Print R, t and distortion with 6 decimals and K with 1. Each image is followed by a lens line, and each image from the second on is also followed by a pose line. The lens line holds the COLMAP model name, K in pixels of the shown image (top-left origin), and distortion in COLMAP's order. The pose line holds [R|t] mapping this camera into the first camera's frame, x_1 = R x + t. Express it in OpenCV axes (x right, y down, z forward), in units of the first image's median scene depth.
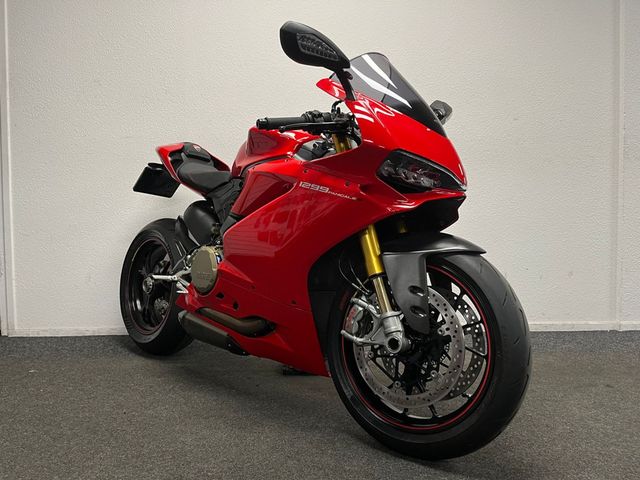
lens RADIAL K [[484.2, 0, 325.3], [0, 484.2, 240.0], [0, 0, 1]] dist [0.071624, -0.006431]
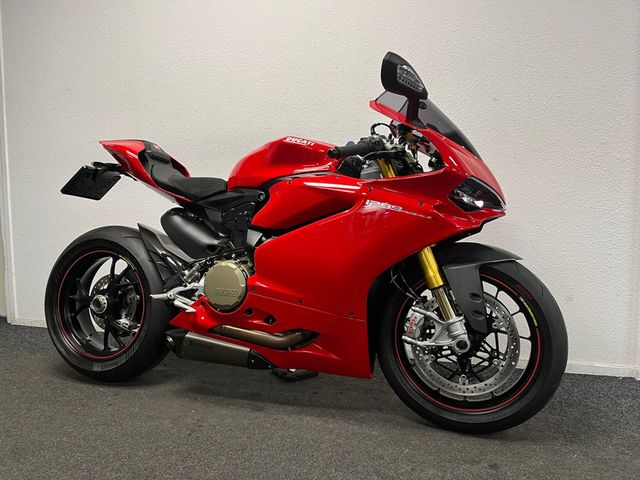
lens RADIAL K [[484.2, 0, 319.7], [0, 484.2, 238.0], [0, 0, 1]] dist [0.071624, -0.006431]
pose [[0.919569, -0.027093, 0.391993, -0.548801], [0.016971, 0.999428, 0.029265, -0.069115], [-0.392562, -0.020259, 0.919503, 0.072936]]
